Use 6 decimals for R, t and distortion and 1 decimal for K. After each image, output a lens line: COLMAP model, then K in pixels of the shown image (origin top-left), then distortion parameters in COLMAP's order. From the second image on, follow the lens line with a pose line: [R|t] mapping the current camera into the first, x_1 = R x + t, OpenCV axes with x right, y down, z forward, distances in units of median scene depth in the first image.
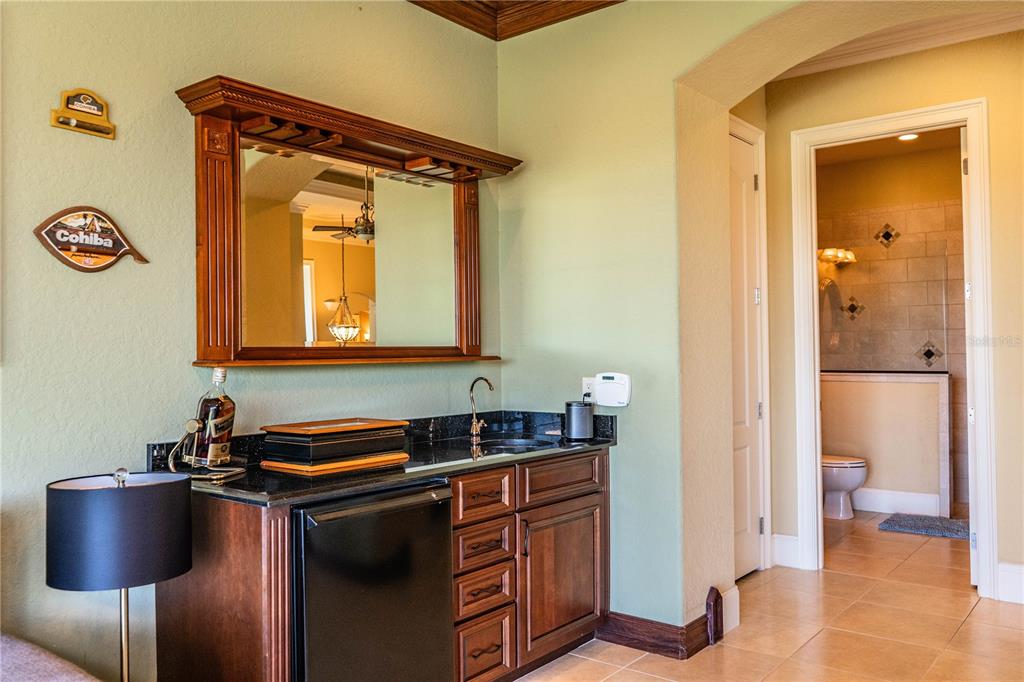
lens RADIAL K [[815.8, 0, 513.1], [0, 815.8, 343.4], [0, 0, 1]] dist [-0.003794, -0.016305]
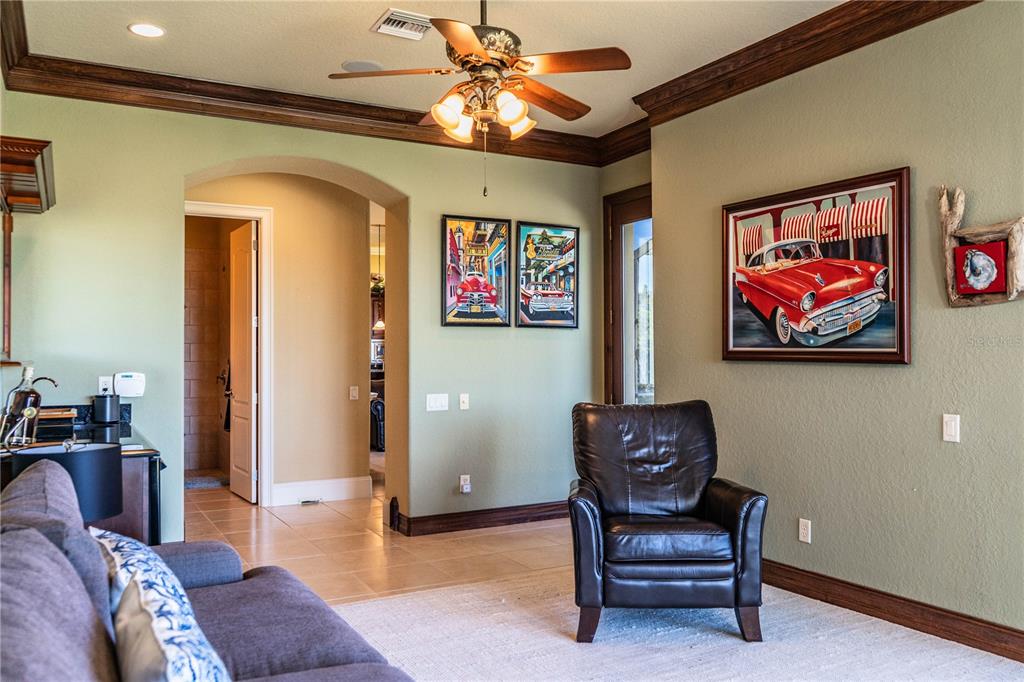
lens RADIAL K [[815.8, 0, 512.1], [0, 815.8, 344.0], [0, 0, 1]] dist [-0.003794, -0.016305]
pose [[0.388756, 0.019882, 0.921126, -1.109963], [-0.007913, 0.999802, -0.018241, 0.009299], [-0.921307, -0.000198, 0.388836, -0.164817]]
